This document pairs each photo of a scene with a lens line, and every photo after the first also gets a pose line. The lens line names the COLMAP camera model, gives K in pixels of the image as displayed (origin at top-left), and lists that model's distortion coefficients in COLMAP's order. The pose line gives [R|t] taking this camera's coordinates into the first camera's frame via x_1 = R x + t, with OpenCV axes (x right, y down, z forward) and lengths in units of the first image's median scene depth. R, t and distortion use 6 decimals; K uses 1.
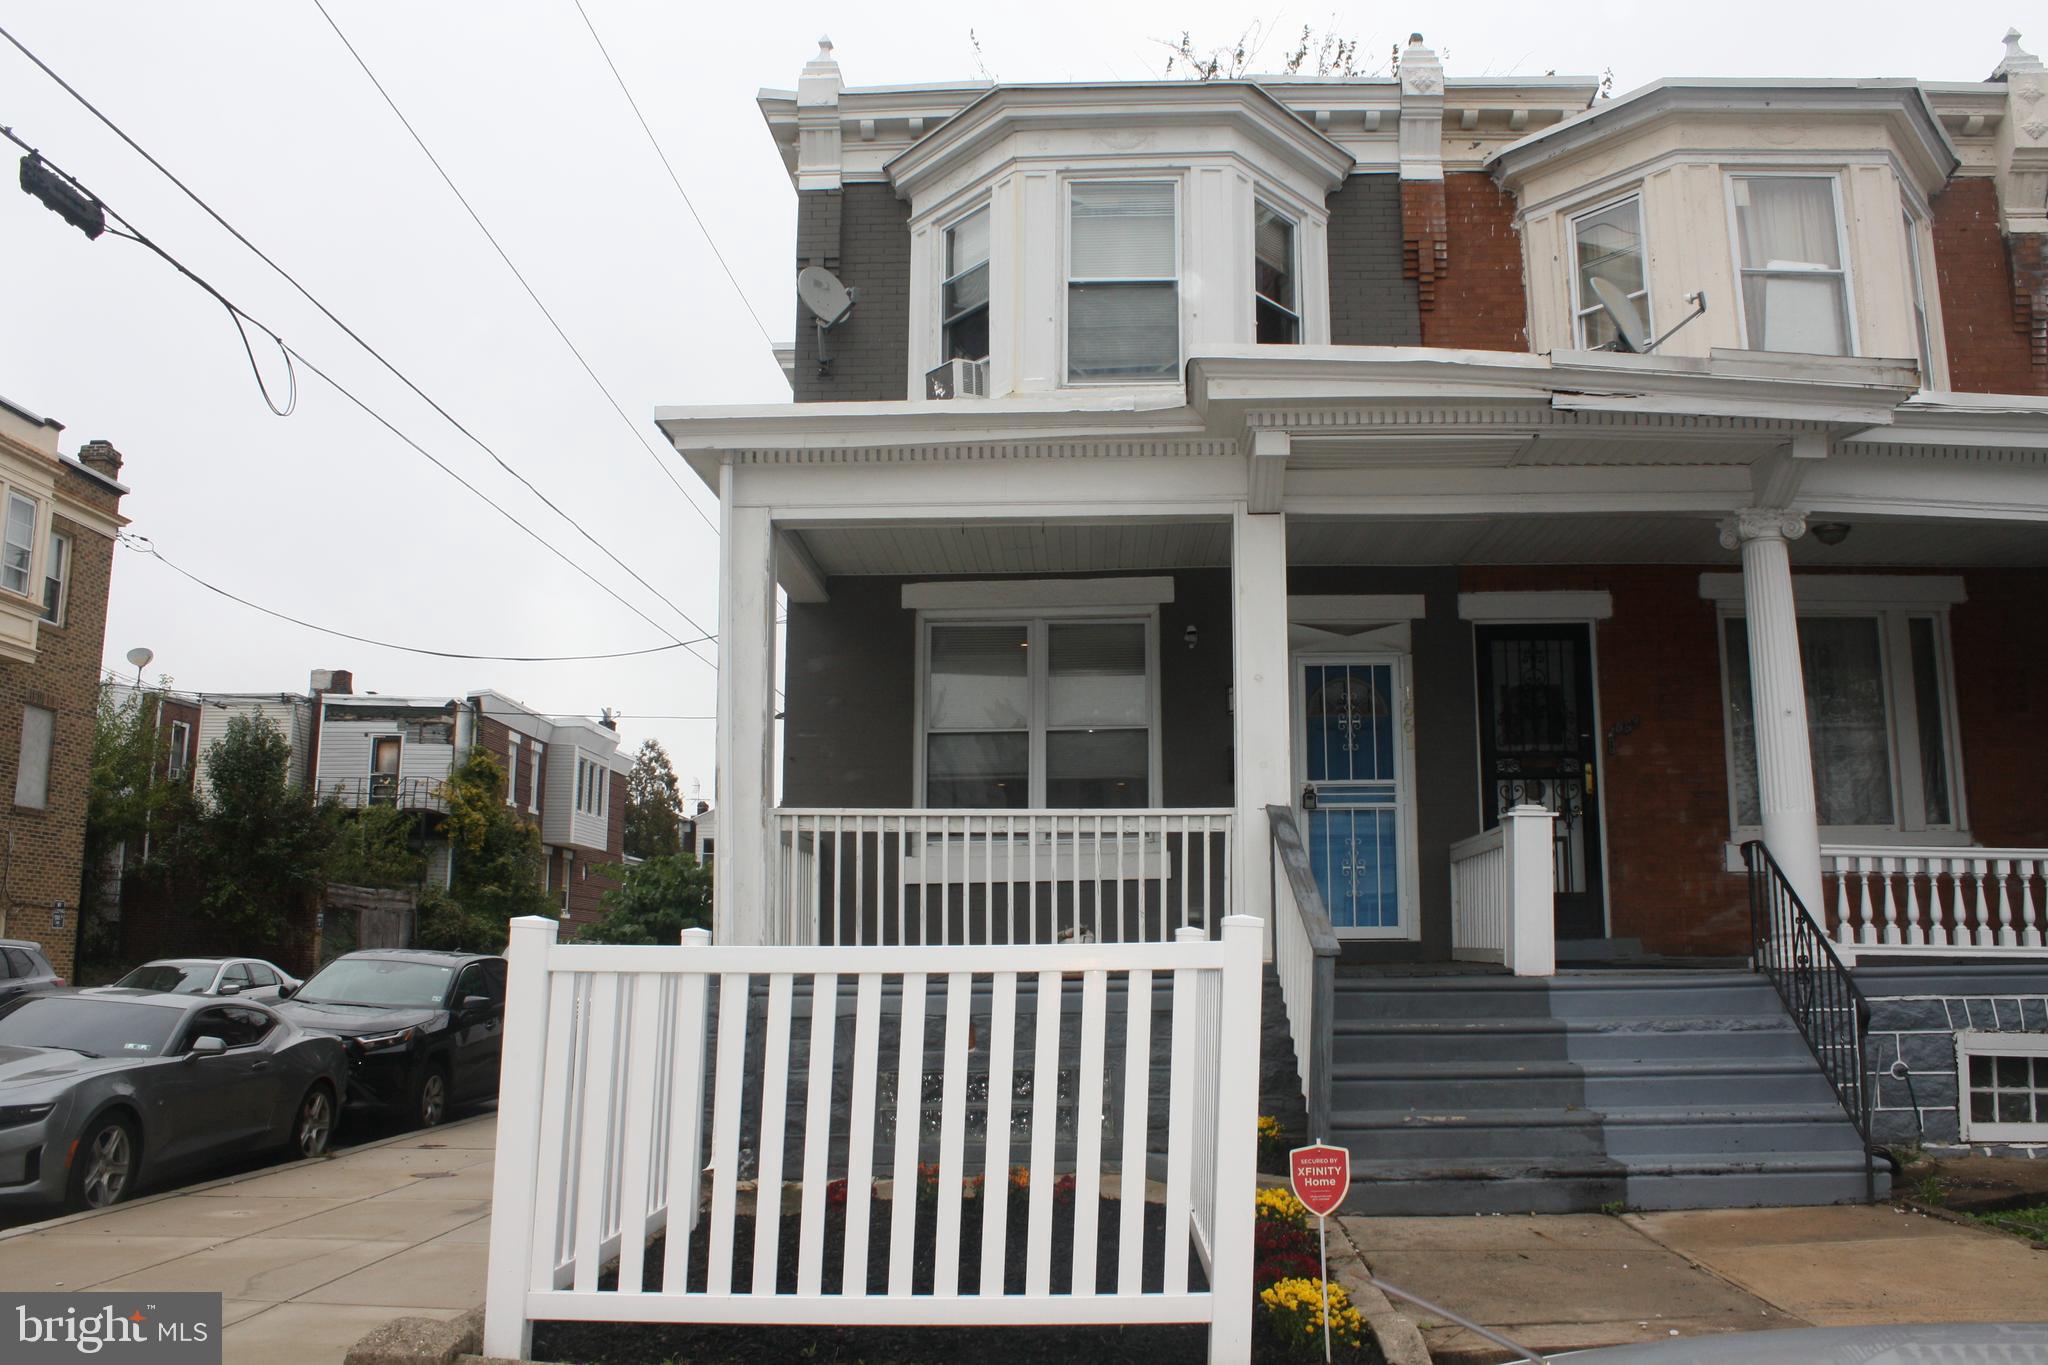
lens RADIAL K [[1707.6, 0, 1036.7], [0, 1707.6, 654.7], [0, 0, 1]] dist [-0.161761, 0.139662]
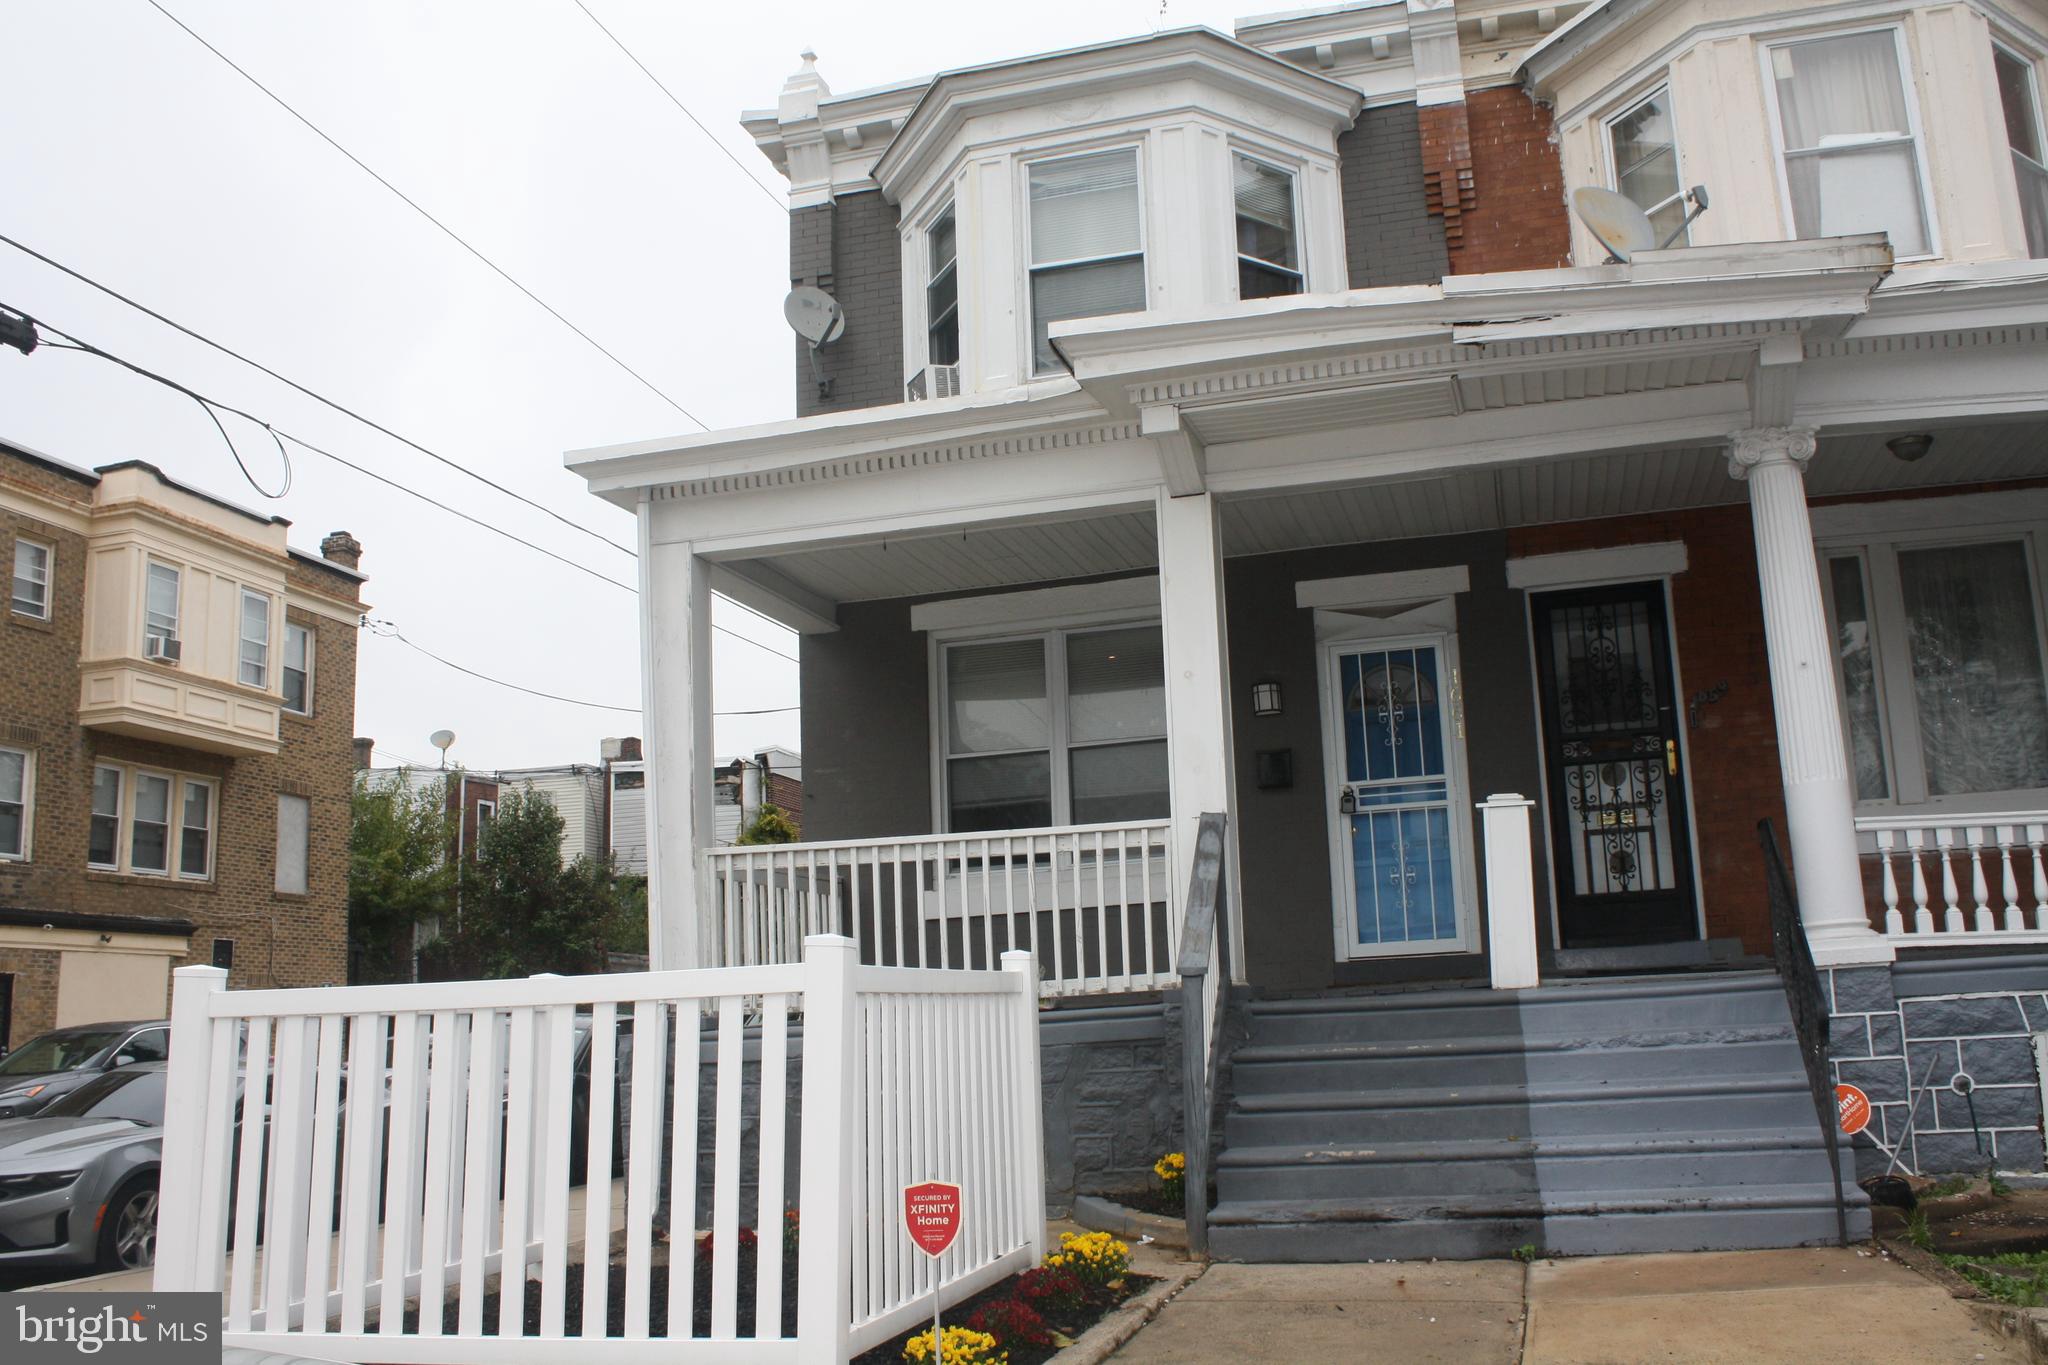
lens RADIAL K [[1822.2, 0, 1031.0], [0, 1822.2, 653.1], [0, 0, 1]] dist [-0.154390, 0.144088]
pose [[0.971884, -0.084323, -0.219842, 0.211030], [0.081235, 0.996428, -0.023064, 0.014005], [0.221002, 0.004557, 0.975263, 0.021902]]
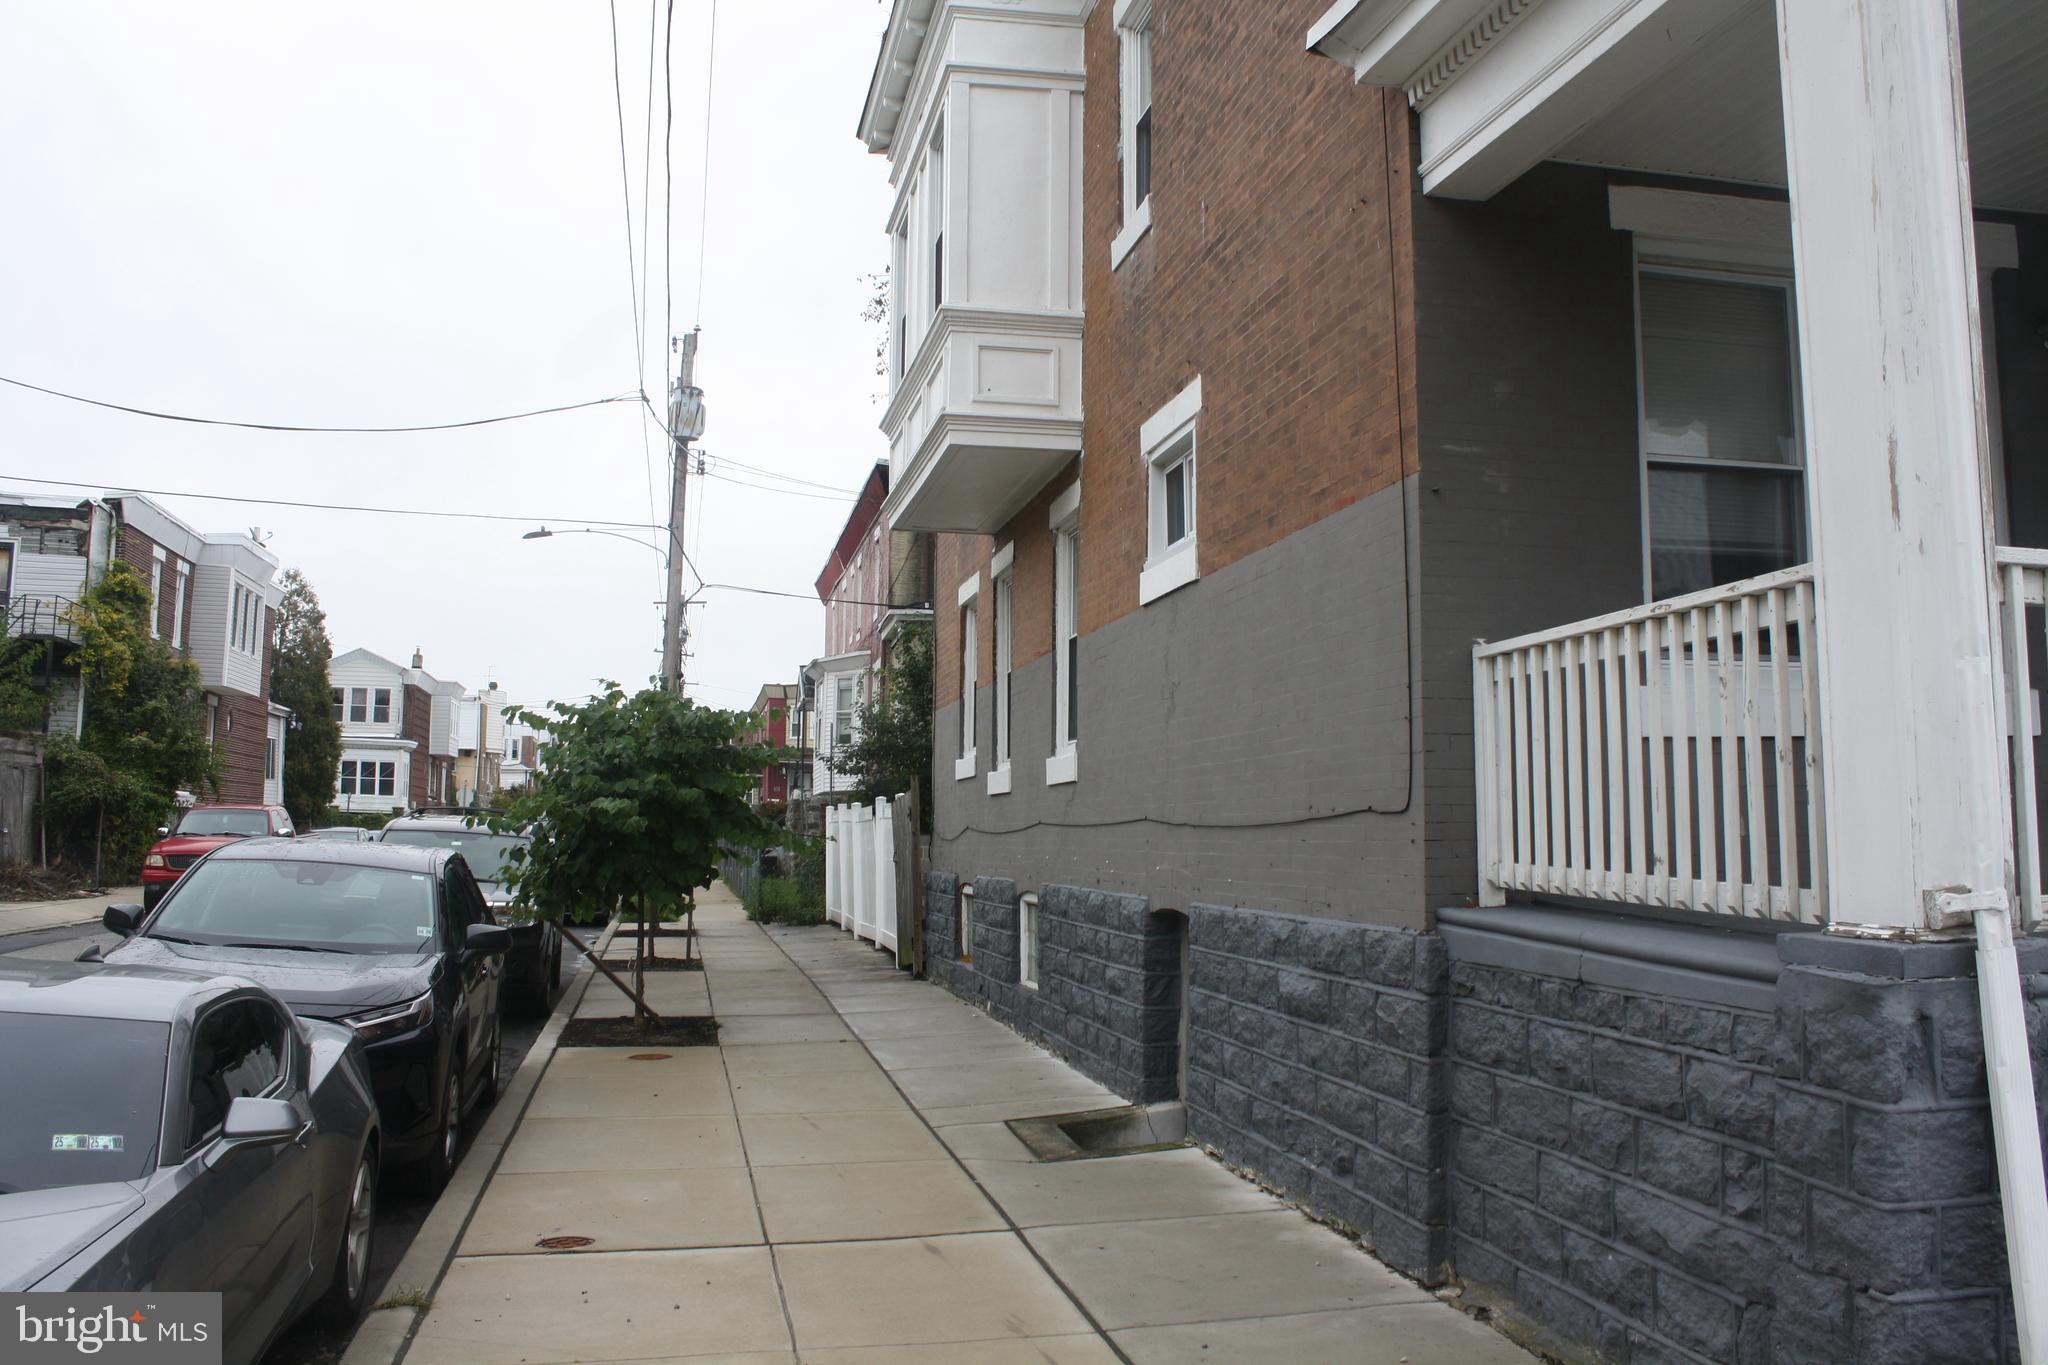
lens RADIAL K [[1707.6, 0, 1036.7], [0, 1707.6, 654.7], [0, 0, 1]] dist [-0.161761, 0.139662]
pose [[0.968967, 0.034794, 0.244730, -0.383925], [-0.053454, 0.996112, 0.070022, 0.080932], [-0.241342, -0.080931, 0.967060, 0.529216]]
